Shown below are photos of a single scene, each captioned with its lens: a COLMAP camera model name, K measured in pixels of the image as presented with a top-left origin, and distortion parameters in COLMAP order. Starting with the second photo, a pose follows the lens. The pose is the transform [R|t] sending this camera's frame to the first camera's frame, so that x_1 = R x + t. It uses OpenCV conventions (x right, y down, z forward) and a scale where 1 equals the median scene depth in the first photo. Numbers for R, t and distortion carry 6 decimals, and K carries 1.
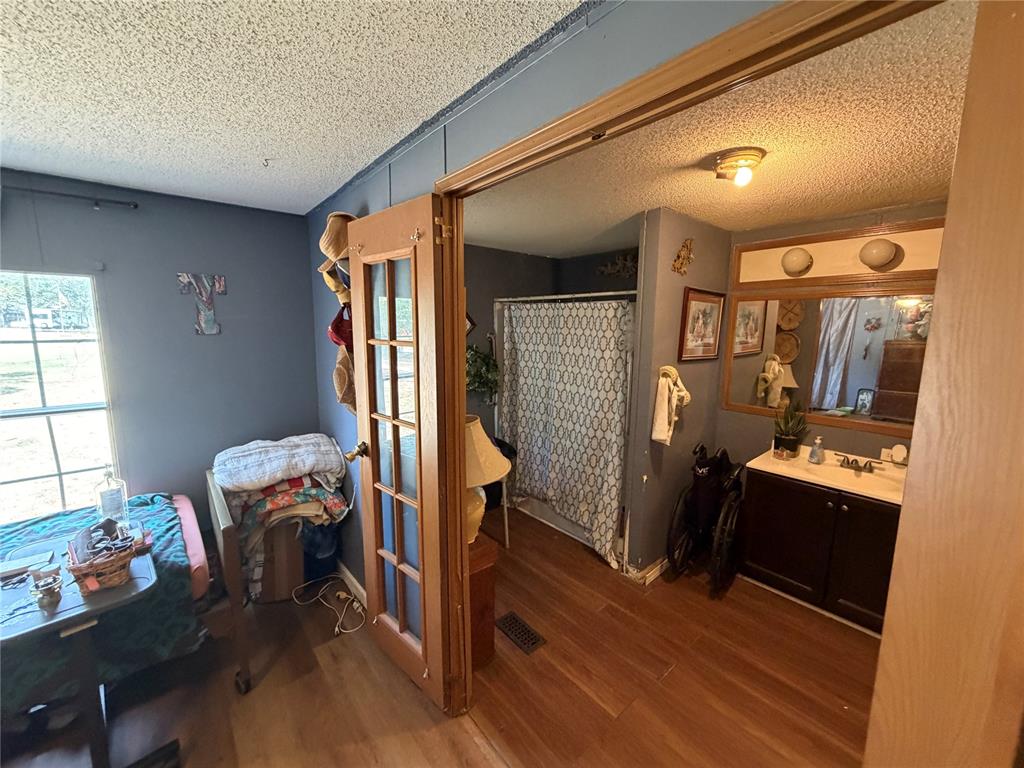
lens RADIAL K [[408.4, 0, 510.0], [0, 408.4, 385.1], [0, 0, 1]] dist [0.000863, -0.000072]
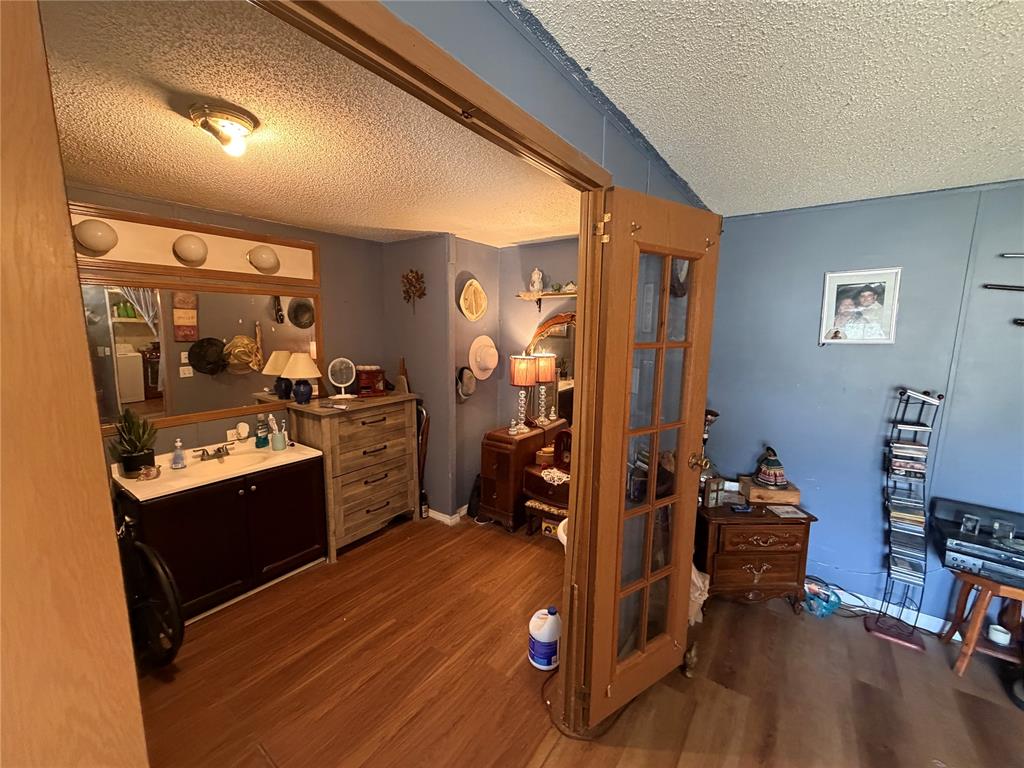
lens RADIAL K [[408.4, 0, 510.0], [0, 408.4, 385.1], [0, 0, 1]] dist [0.000863, -0.000072]
pose [[-0.232518, -0.151705, 0.960688, -0.317361], [0.131268, 0.973827, 0.185551, -0.072059], [-0.963693, 0.169252, -0.206519, 0.488155]]
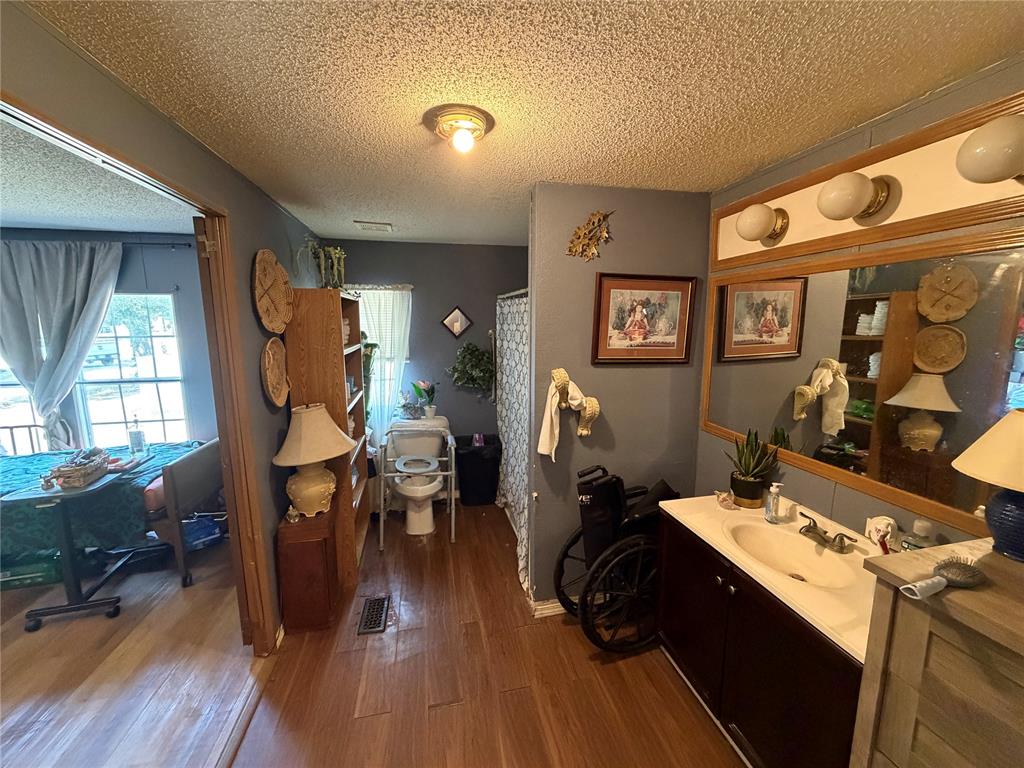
lens RADIAL K [[408.4, 0, 510.0], [0, 408.4, 385.1], [0, 0, 1]] dist [0.000863, -0.000072]
pose [[0.878537, 0.060204, -0.473866, 0.747908], [-0.056533, 0.998158, 0.022004, -0.026557], [0.474318, 0.007458, 0.880322, 0.220081]]
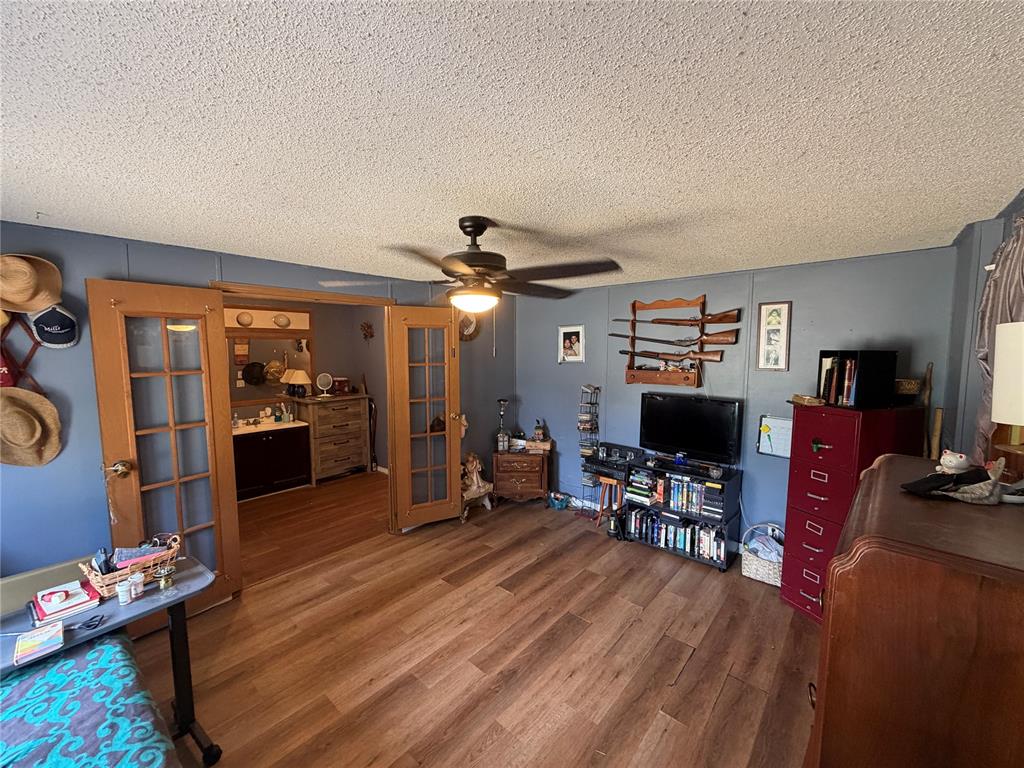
lens RADIAL K [[408.4, 0, 510.0], [0, 408.4, 385.1], [0, 0, 1]] dist [0.000863, -0.000072]
pose [[-0.148350, -0.098904, 0.983977, -1.349366], [0.143873, 0.982242, 0.120421, -0.044680], [-0.978413, 0.159432, -0.131486, 0.010544]]
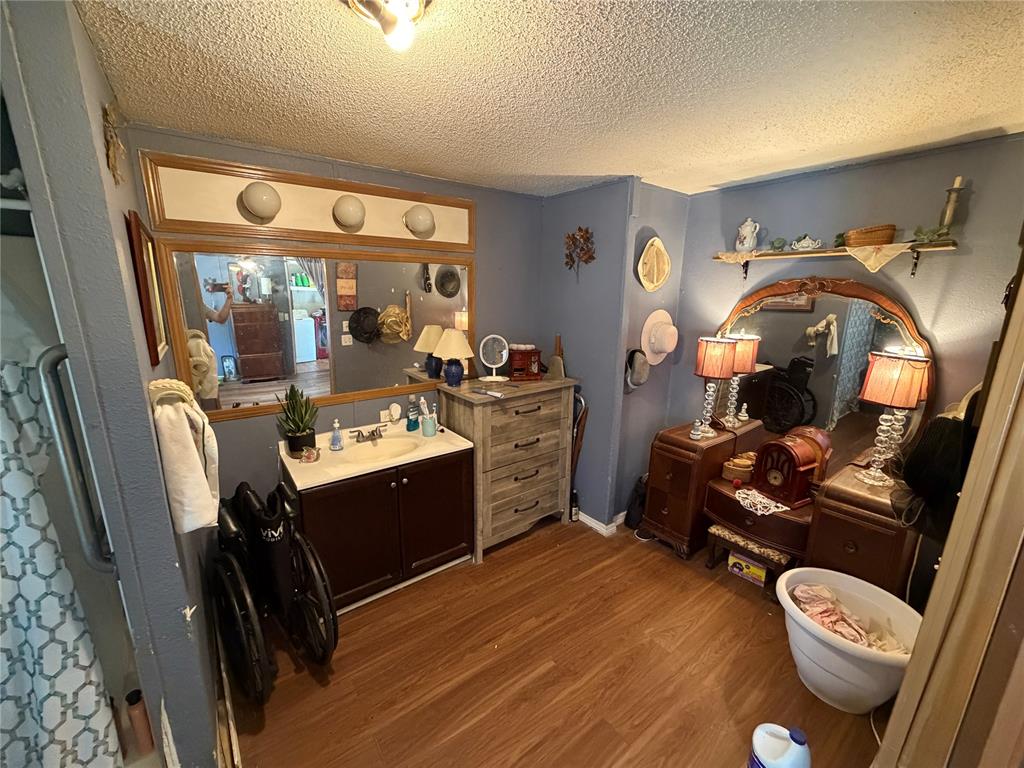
lens RADIAL K [[408.4, 0, 510.0], [0, 408.4, 385.1], [0, 0, 1]] dist [0.000863, -0.000072]
pose [[0.065449, -0.233252, 0.970211, -0.058693], [0.137846, 0.965088, 0.222721, -0.098028], [-0.988289, 0.119162, 0.095317, 0.589414]]
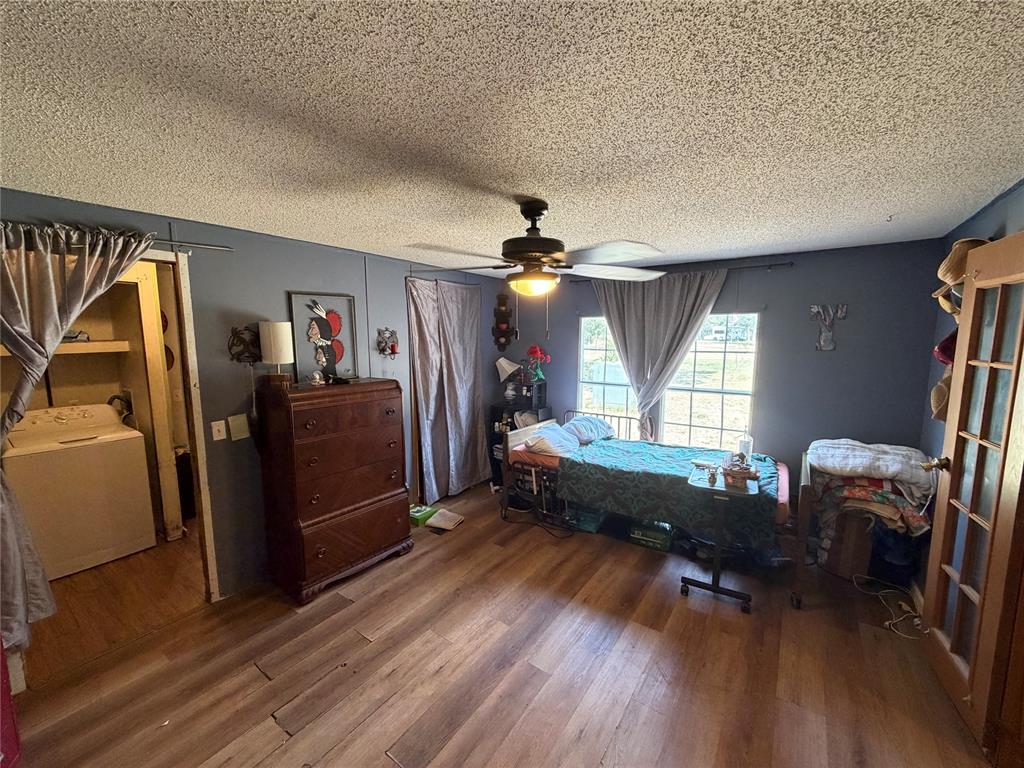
lens RADIAL K [[408.4, 0, 510.0], [0, 408.4, 385.1], [0, 0, 1]] dist [0.000863, -0.000072]
pose [[0.248978, 0.108538, -0.962408, 0.282404], [-0.137689, 0.987574, 0.075755, 0.025414], [0.958672, 0.113652, 0.260828, -0.294720]]
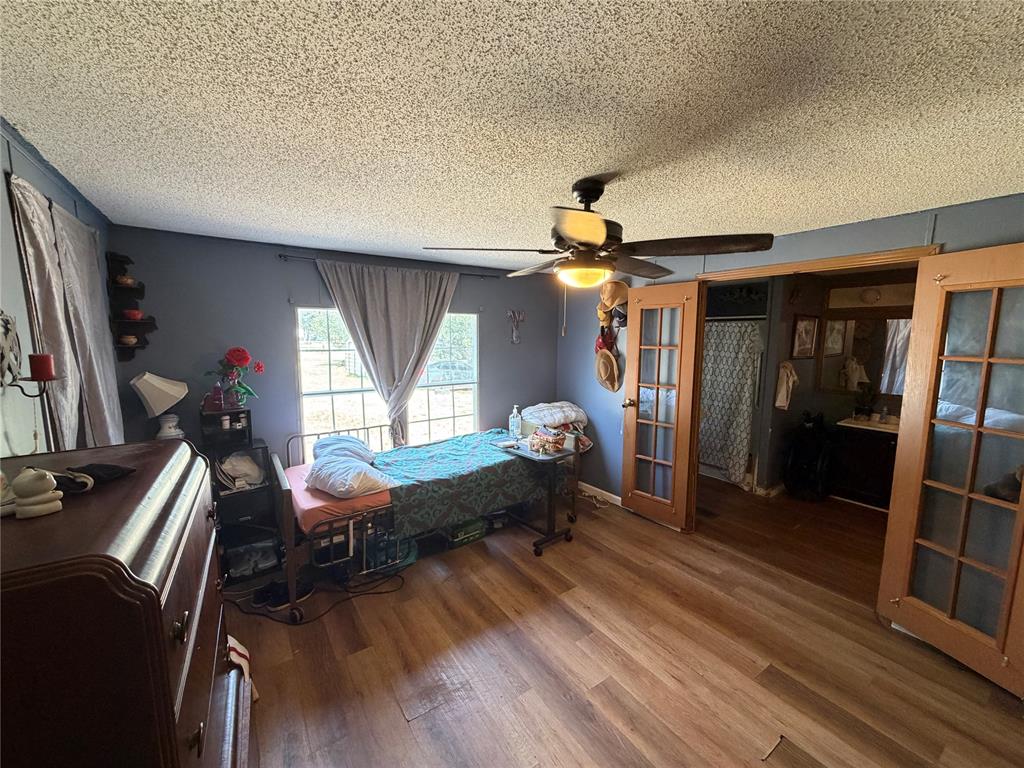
lens RADIAL K [[408.4, 0, 510.0], [0, 408.4, 385.1], [0, 0, 1]] dist [0.000863, -0.000072]
pose [[0.994778, 0.006129, -0.101881, -0.587467], [-0.008273, 0.999753, -0.020633, 0.096751], [0.101730, 0.021368, 0.994583, -0.800981]]
